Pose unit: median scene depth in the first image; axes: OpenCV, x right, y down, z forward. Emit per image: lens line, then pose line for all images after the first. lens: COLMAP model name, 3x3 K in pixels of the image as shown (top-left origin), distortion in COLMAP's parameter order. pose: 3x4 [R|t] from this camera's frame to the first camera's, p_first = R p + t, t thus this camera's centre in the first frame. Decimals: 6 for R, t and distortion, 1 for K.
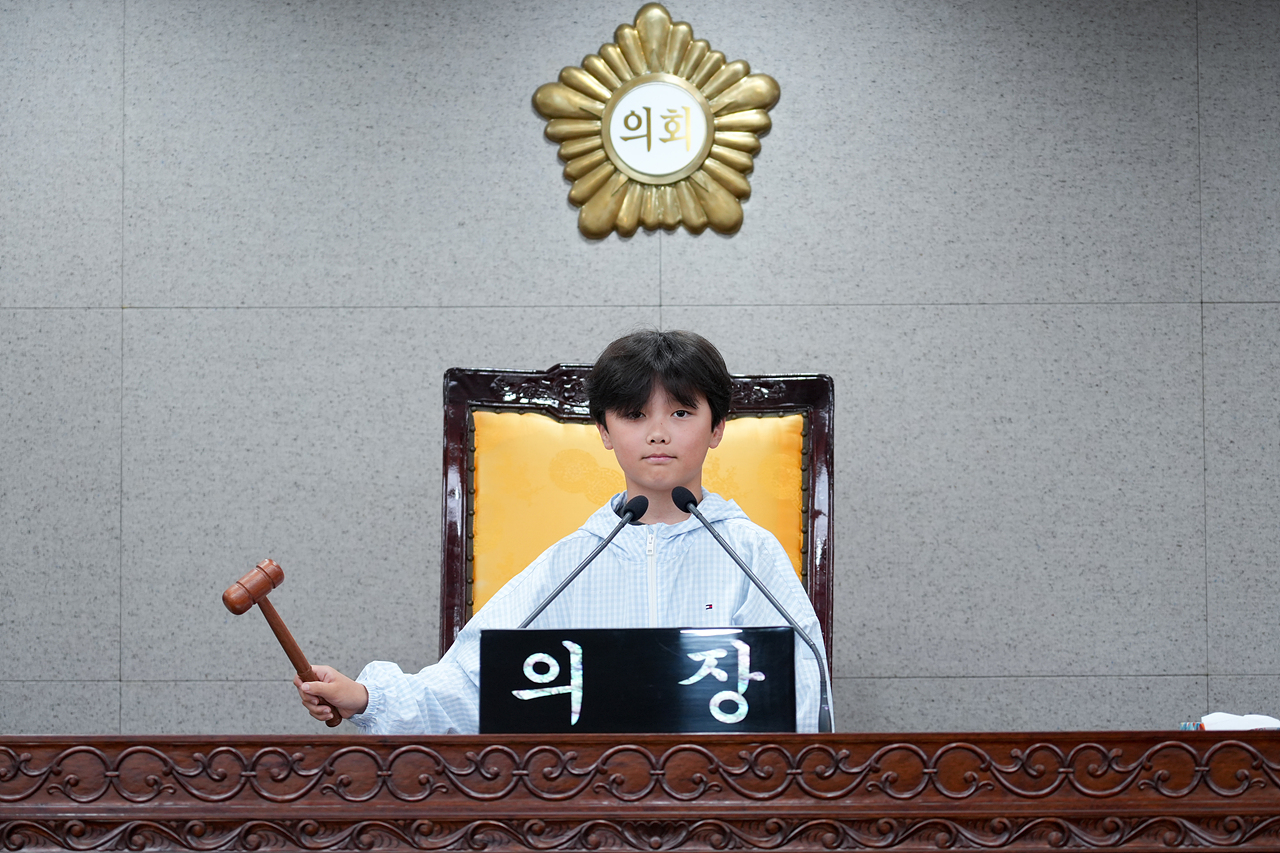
lens RADIAL K [[3919.0, 0, 673.0], [0, 3919.0, 424.7], [0, 0, 1]] dist [-0.068271, 0.777231]
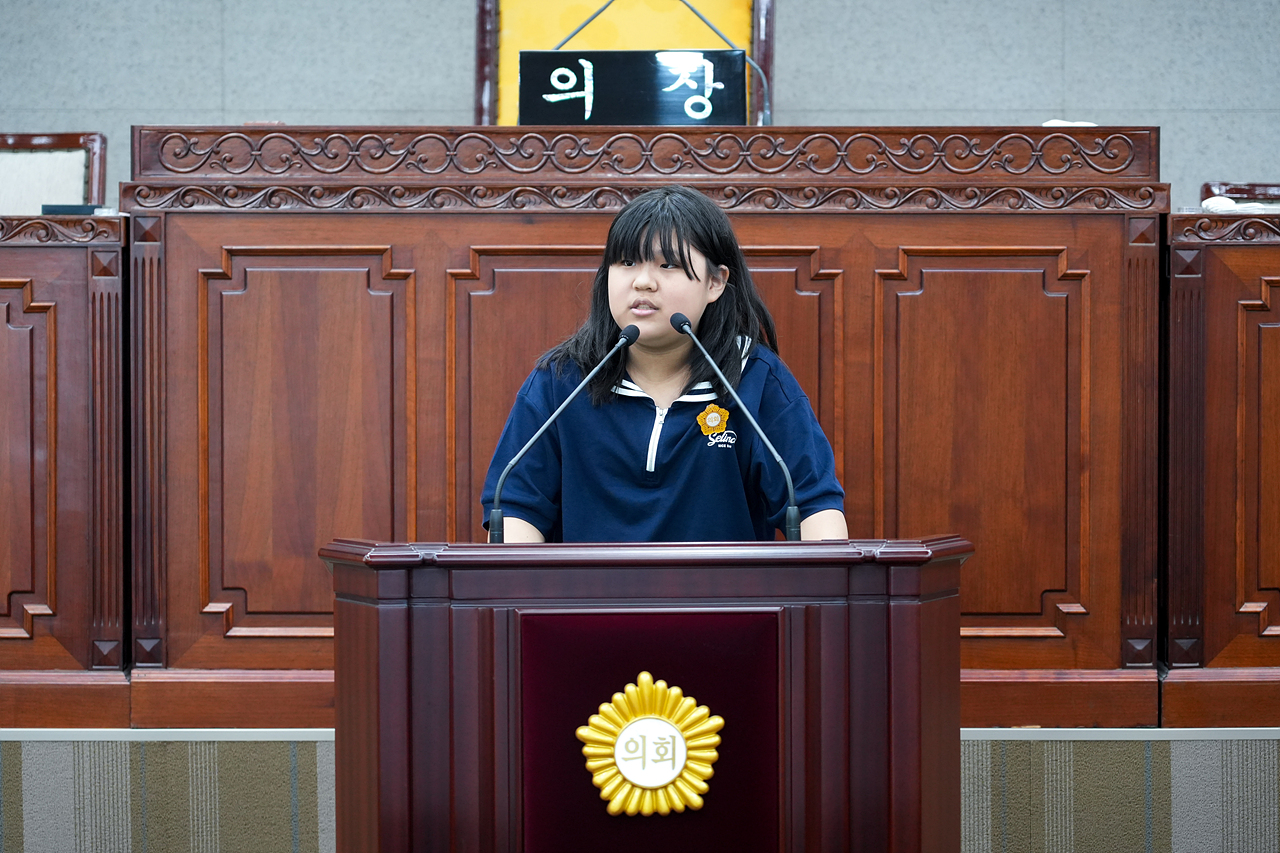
lens RADIAL K [[3513.2, 0, 671.6], [0, 3513.2, 378.7], [0, 0, 1]] dist [-0.096292, 0.852645]
pose [[0.999928, 0.003822, 0.011402, -0.005917], [-0.005218, 0.992134, 0.125072, 0.007608], [-0.010835, -0.125122, 0.992082, -0.163208]]
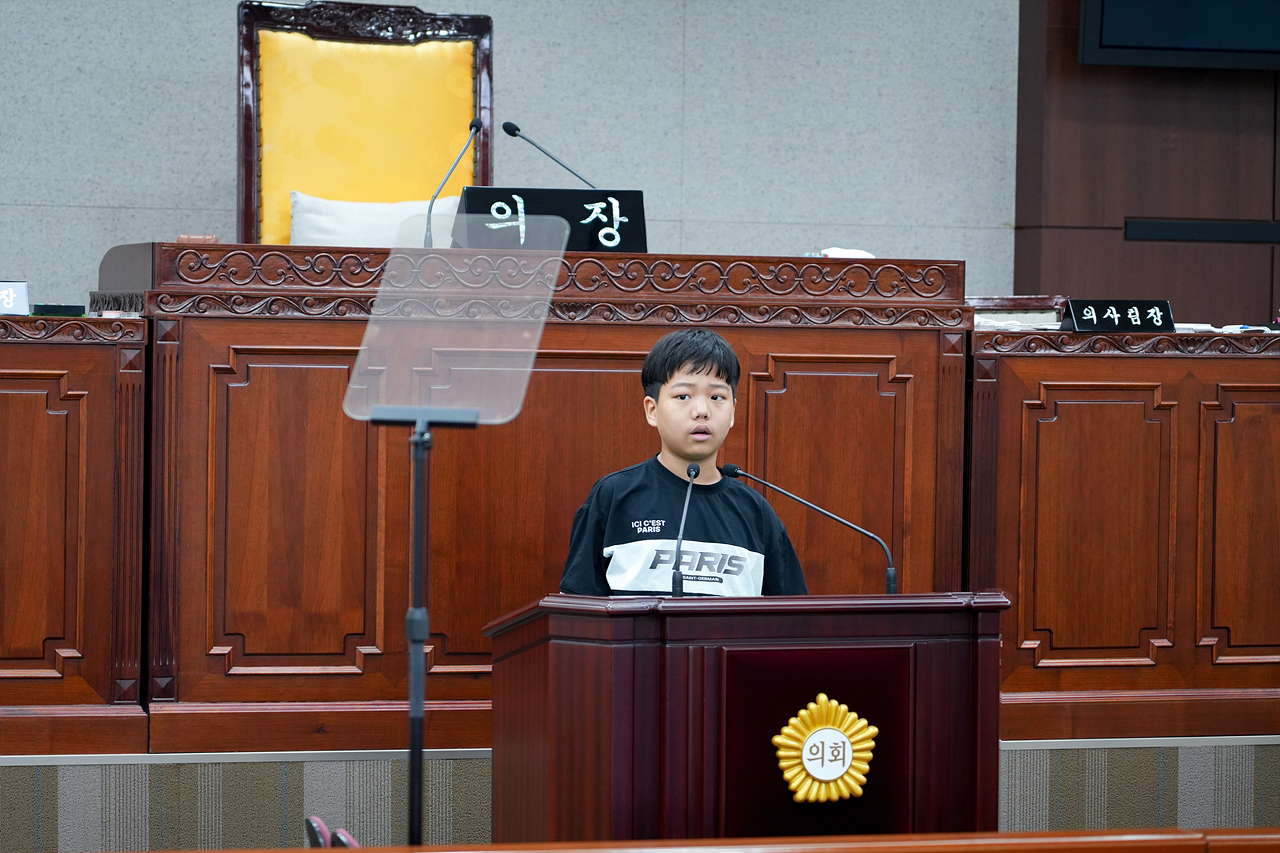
lens RADIAL K [[3597.2, 0, 640.0], [0, 3597.2, 426.5], [0, 0, 1]] dist [-0.026008, 0.220059]
pose [[0.960604, 0.013213, 0.277605, -0.264302], [-0.047829, 0.991826, 0.118297, -0.020619], [-0.273773, -0.126914, 0.953384, -0.326517]]
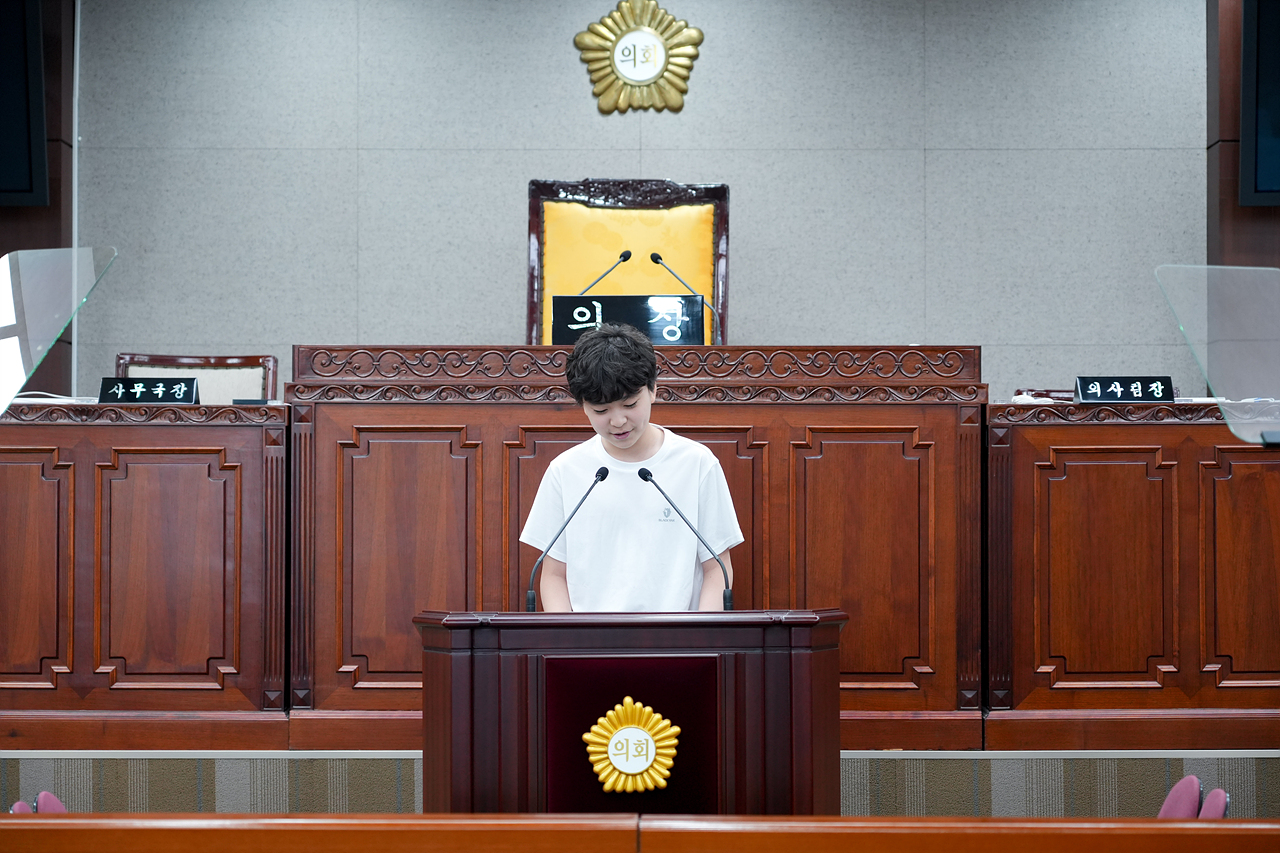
lens RADIAL K [[2430.9, 0, 663.4], [0, 2430.9, 432.9], [0, 0, 1]] dist [0.011451, 0.024282]
pose [[0.999972, 0.004298, 0.006093, 0.001379], [-0.004746, 0.997129, 0.075573, 0.017714], [-0.005751, -0.075600, 0.997122, -0.191778]]
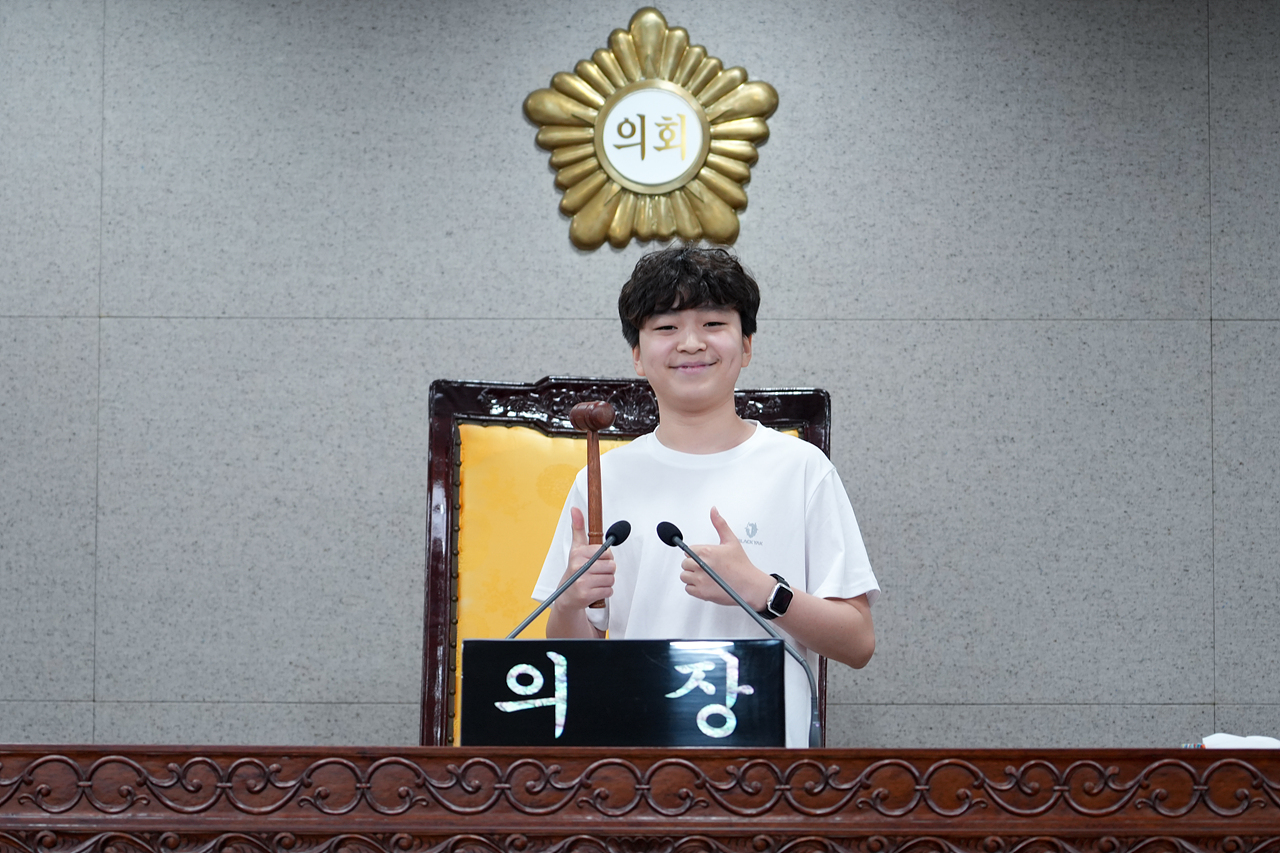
lens RADIAL K [[4086.8, 0, 657.7], [0, 4086.8, 429.0], [0, 0, 1]] dist [-0.087761, 0.962168]
pose [[0.999965, 0.007419, -0.003756, 0.001900], [-0.007447, 0.999943, -0.007649, 0.004715], [0.003699, 0.007677, 0.999964, -0.012204]]
